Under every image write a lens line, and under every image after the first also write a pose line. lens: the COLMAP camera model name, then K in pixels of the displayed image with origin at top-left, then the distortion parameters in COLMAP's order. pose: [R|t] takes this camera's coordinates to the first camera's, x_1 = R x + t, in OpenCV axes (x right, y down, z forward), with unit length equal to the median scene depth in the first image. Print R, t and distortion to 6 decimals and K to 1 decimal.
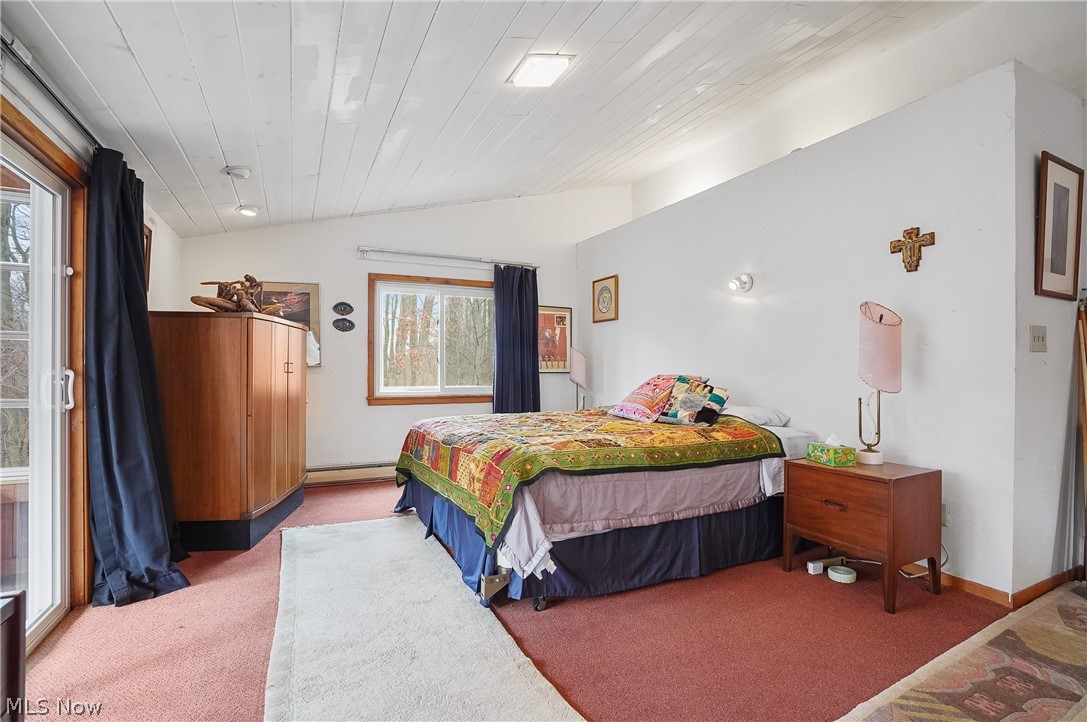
lens RADIAL K [[506.6, 0, 544.5], [0, 506.6, 366.5], [0, 0, 1]] dist [-0.060290, 0.012029]
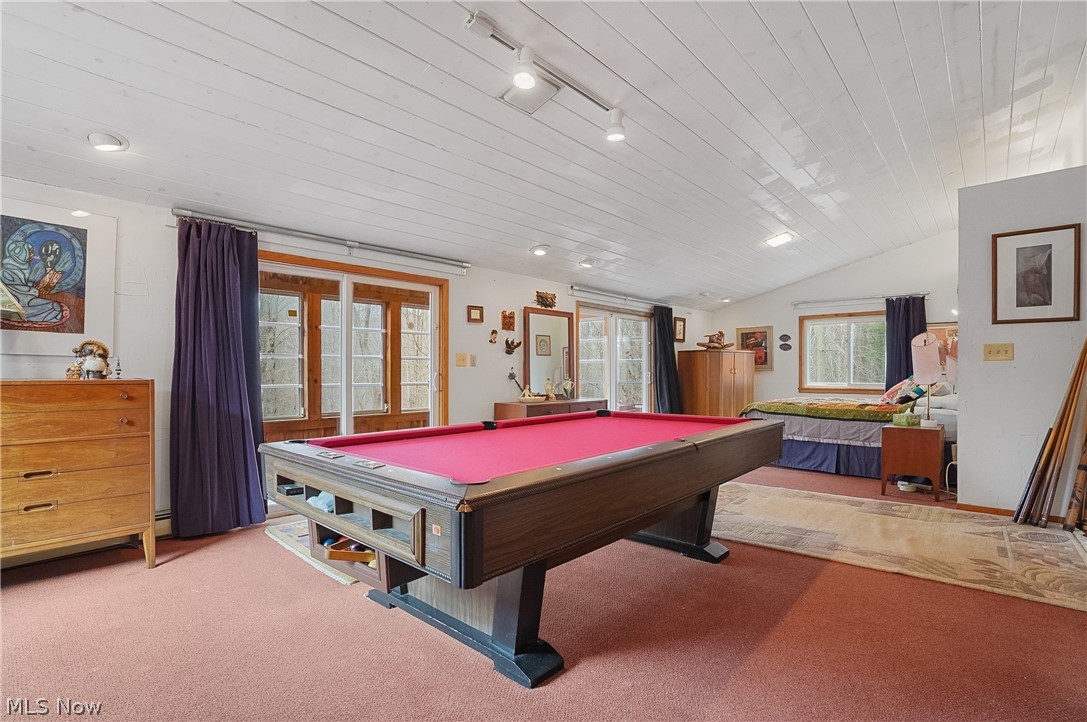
lens RADIAL K [[506.6, 0, 547.6], [0, 506.6, 366.7], [0, 0, 1]] dist [-0.060290, 0.012029]
pose [[0.370096, -0.009592, -0.928944, 0.959753], [0.003814, 0.999954, -0.008806, -0.000507], [0.928986, -0.000284, 0.370116, -0.462148]]
